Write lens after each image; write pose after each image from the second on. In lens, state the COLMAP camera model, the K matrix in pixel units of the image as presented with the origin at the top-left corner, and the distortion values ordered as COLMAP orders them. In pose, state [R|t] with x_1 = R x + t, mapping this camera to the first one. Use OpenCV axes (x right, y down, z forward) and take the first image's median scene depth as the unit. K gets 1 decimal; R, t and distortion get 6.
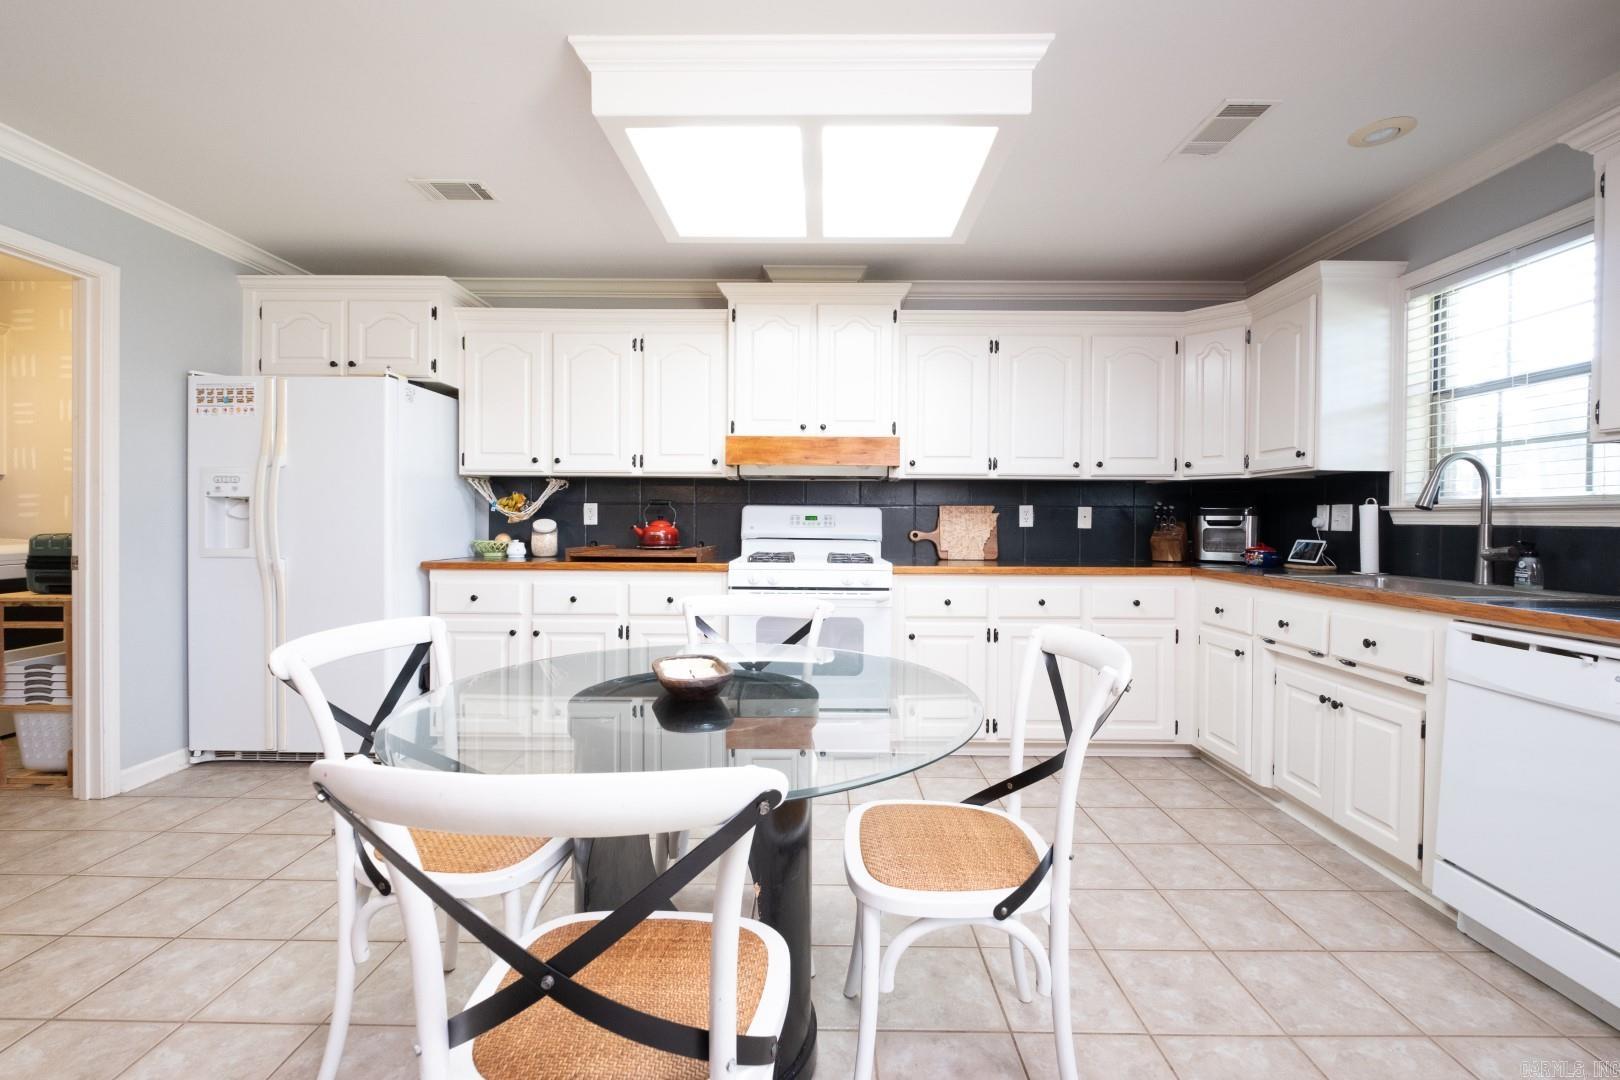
lens RADIAL K [[699.4, 0, 808.7], [0, 699.4, 524.4], [0, 0, 1]] dist [-0.001869, -0.003894]
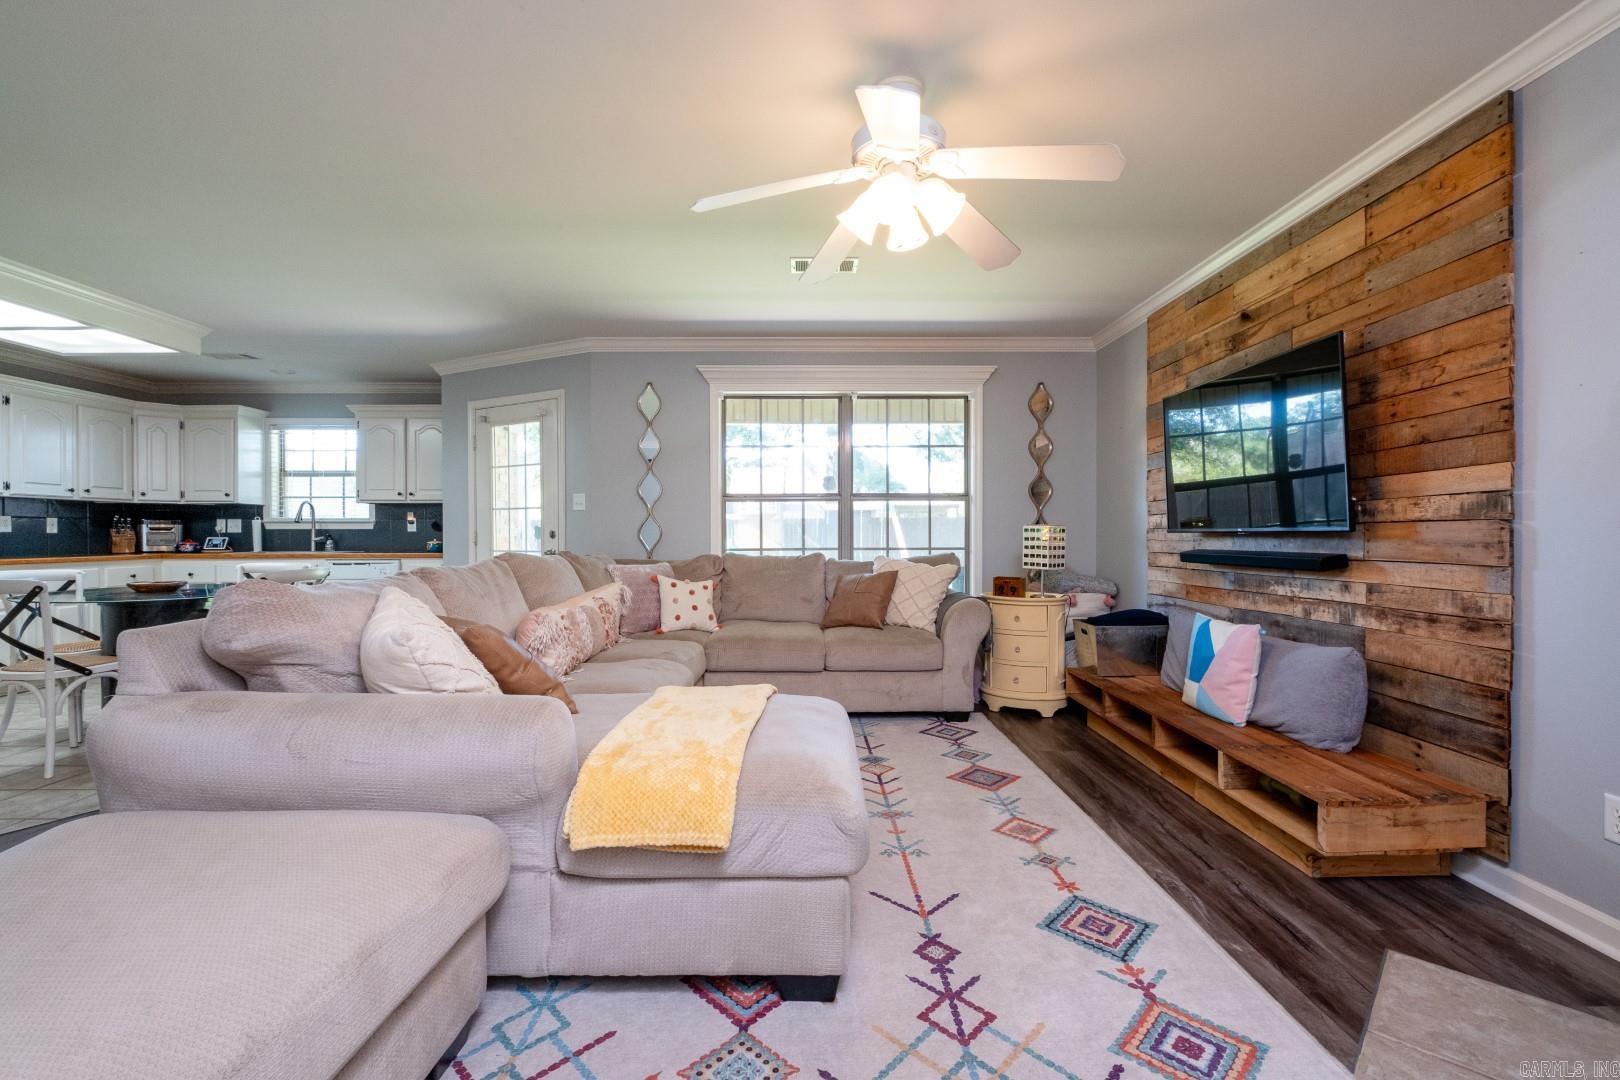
lens RADIAL K [[699.4, 0, 817.0], [0, 699.4, 535.1], [0, 0, 1]] dist [-0.001869, -0.003894]
pose [[-0.024197, -0.008234, 0.999673, -1.159649], [0.008392, 0.999929, 0.008439, 0.012542], [-0.999672, 0.008594, -0.024126, -0.568450]]
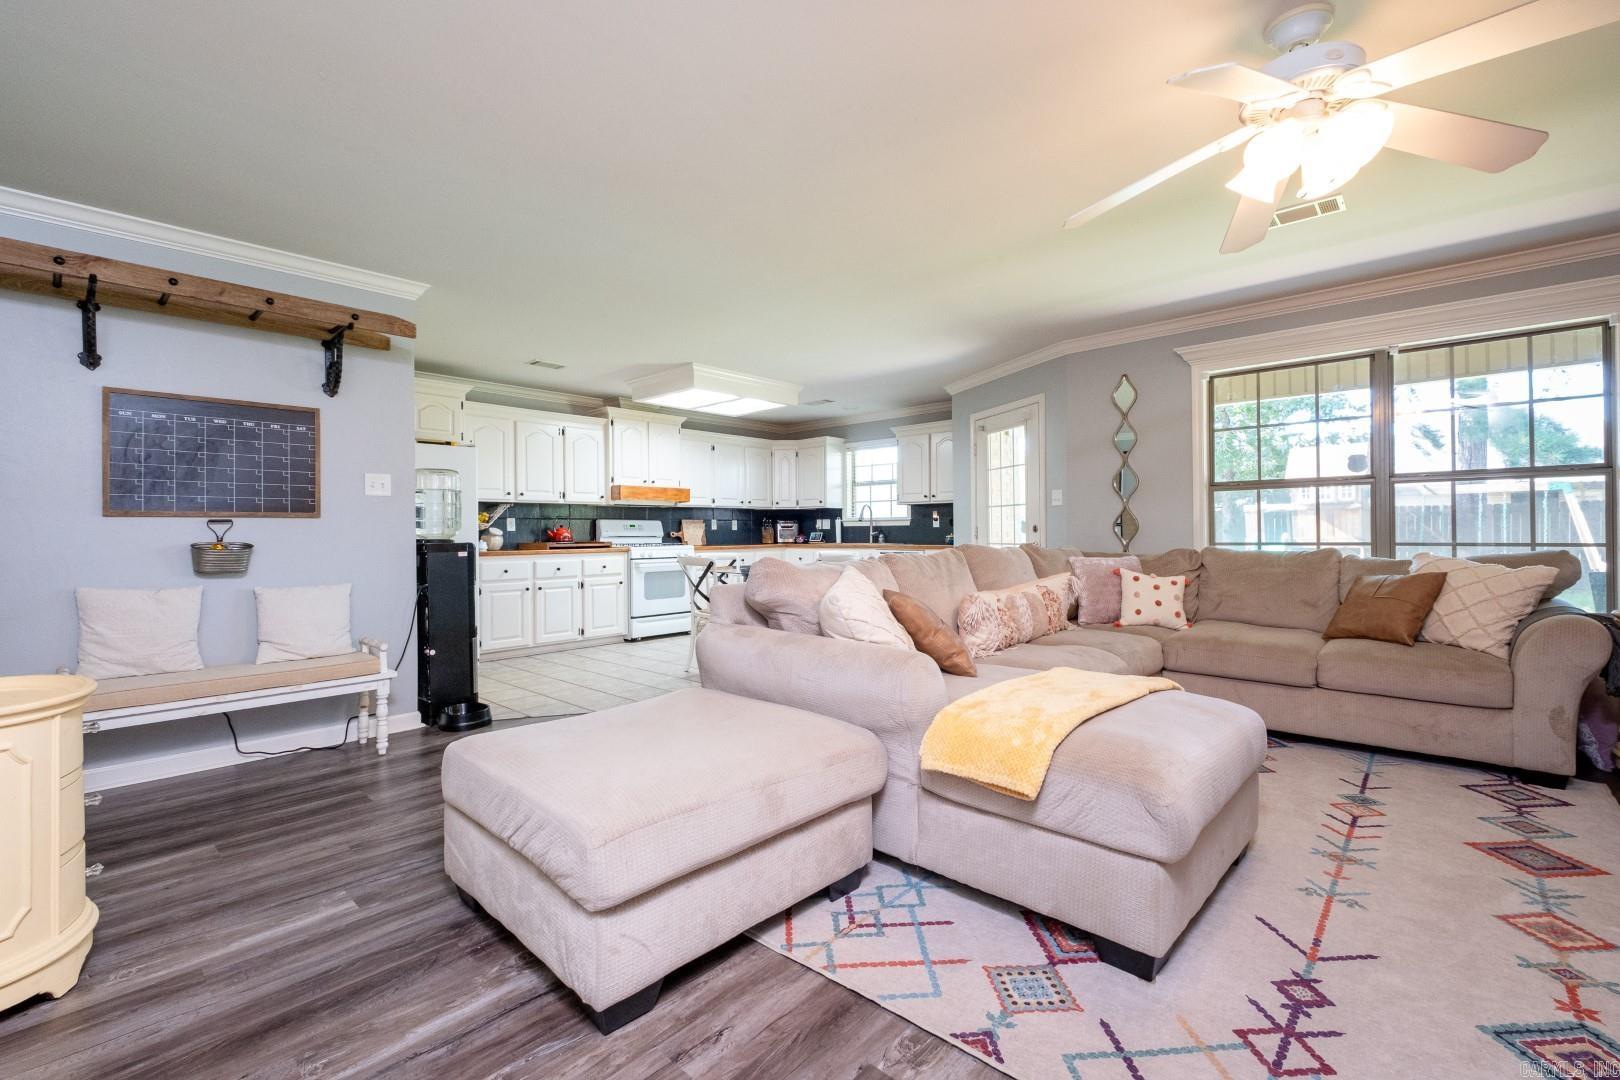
lens RADIAL K [[699.4, 0, 807.5], [0, 699.4, 527.4], [0, 0, 1]] dist [-0.001869, -0.003894]
pose [[0.674413, -0.007782, 0.738313, -1.202408], [0.017622, 0.999829, -0.005559, 0.015748], [-0.738144, 0.016759, 0.674435, -0.735469]]
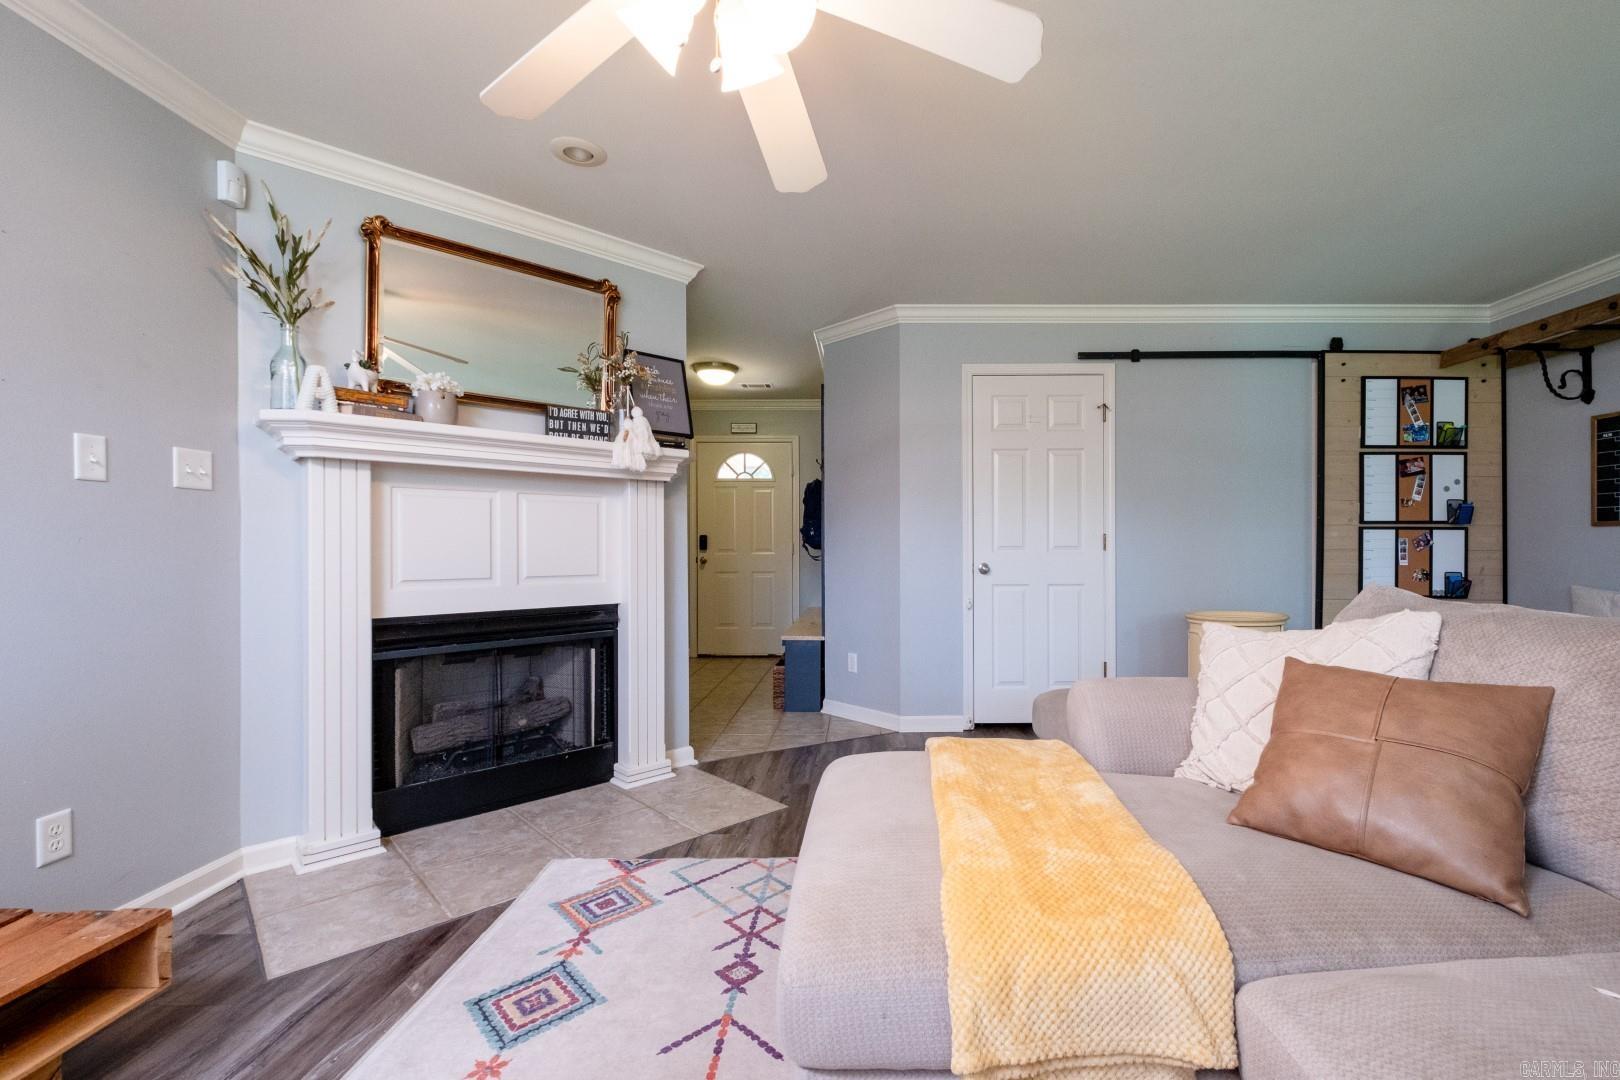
lens RADIAL K [[699.4, 0, 872.2], [0, 699.4, 549.2], [0, 0, 1]] dist [-0.001869, -0.003894]
pose [[0.014853, -0.001786, -0.999888, -0.171574], [-0.003663, 0.999992, -0.001840, 0.020478], [0.999883, 0.003690, 0.014846, -0.579012]]
